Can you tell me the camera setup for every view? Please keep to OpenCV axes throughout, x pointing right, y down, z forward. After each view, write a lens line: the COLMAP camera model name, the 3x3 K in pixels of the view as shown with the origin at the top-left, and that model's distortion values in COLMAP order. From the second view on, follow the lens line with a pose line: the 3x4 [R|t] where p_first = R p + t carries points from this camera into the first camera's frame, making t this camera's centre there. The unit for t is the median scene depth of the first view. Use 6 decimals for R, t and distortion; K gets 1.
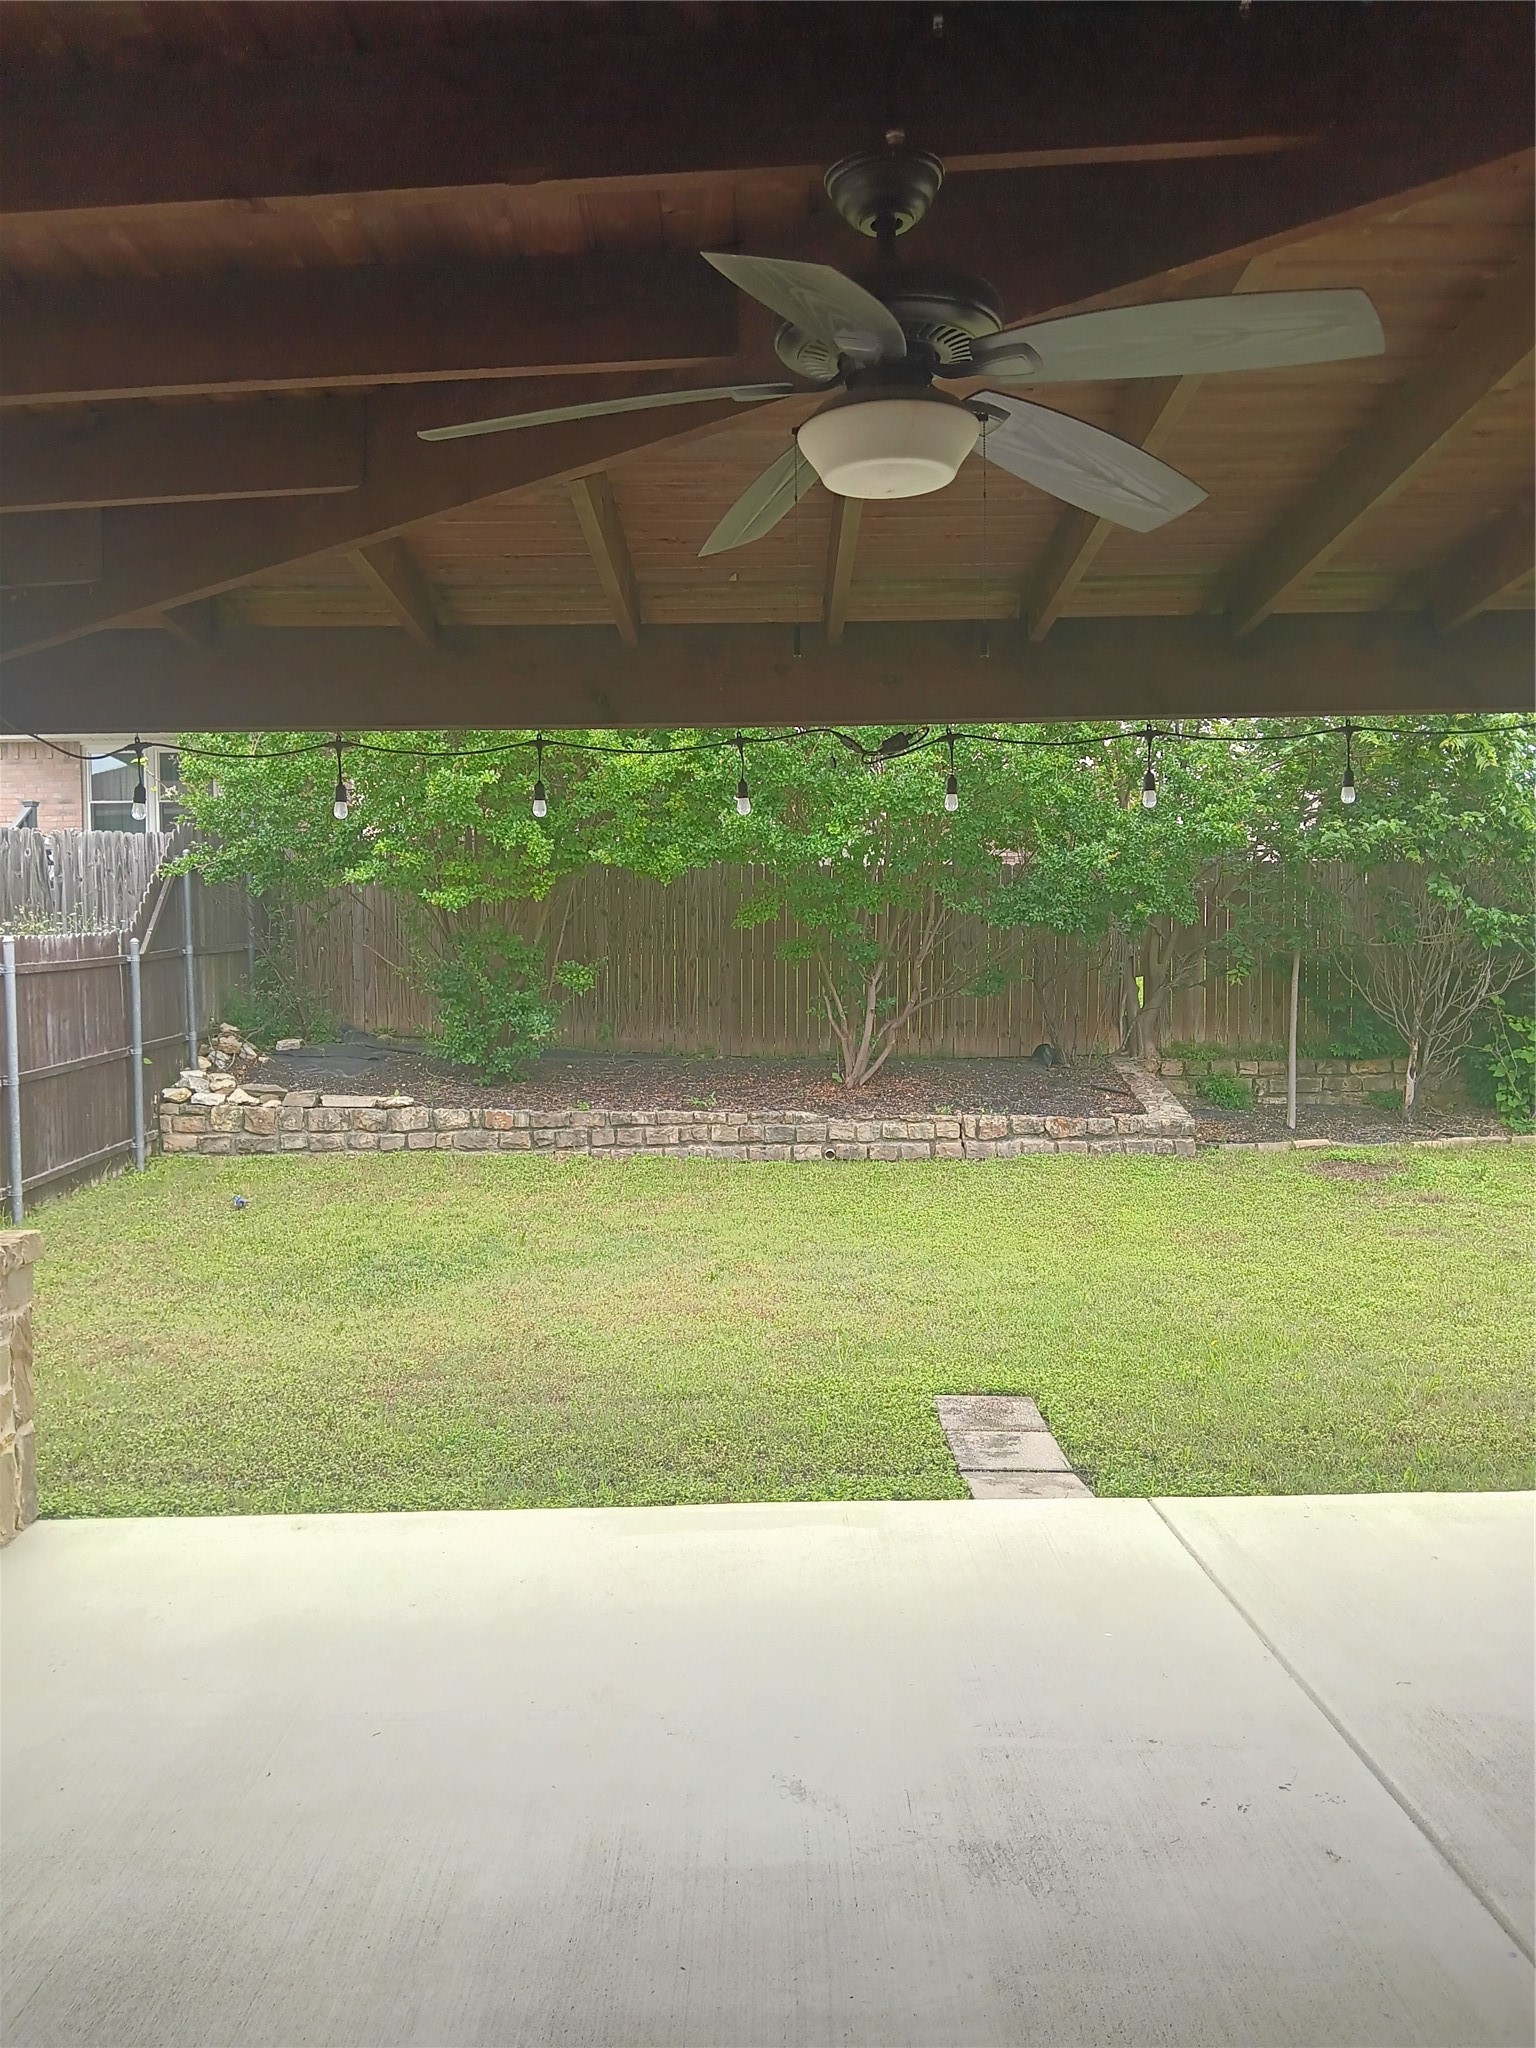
lens RADIAL K [[1519.3, 0, 755.1], [0, 1519.3, 1028.6], [0, 0, 1]] dist [0.010612, -0.049466]
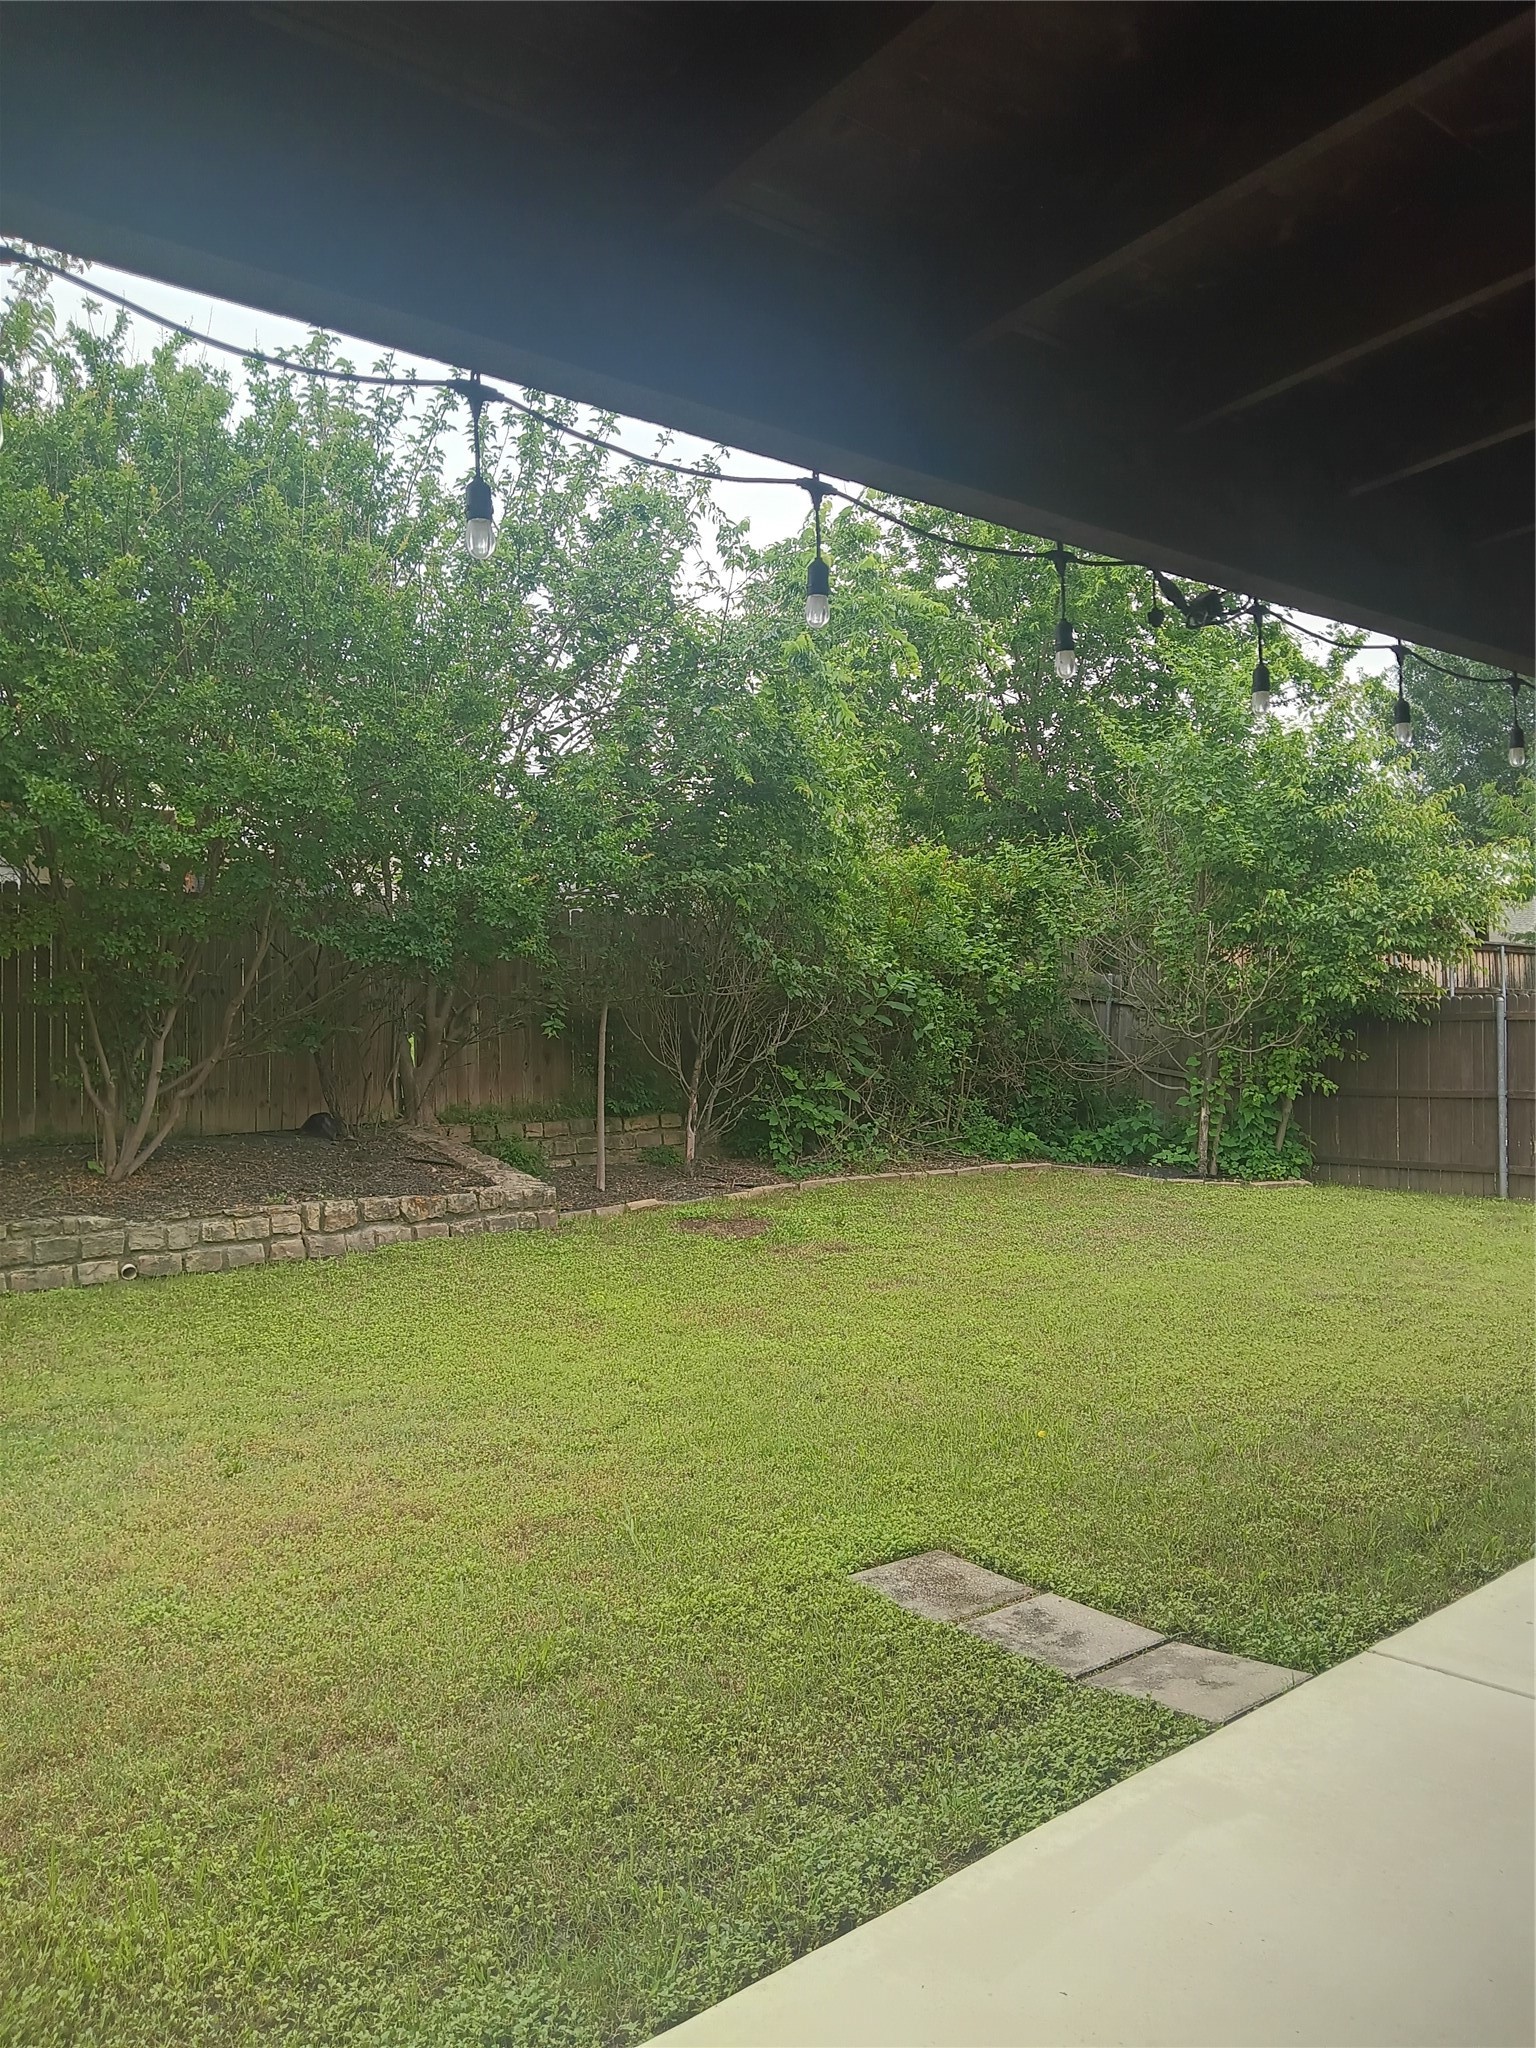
lens RADIAL K [[1519.3, 0, 766.4], [0, 1519.3, 1017.9], [0, 0, 1]] dist [0.010612, -0.049466]
pose [[0.762578, -0.000164, 0.646896, -0.189337], [0.038226, 0.998264, -0.044808, 0.005730], [-0.645766, 0.058898, 0.761261, 0.241882]]
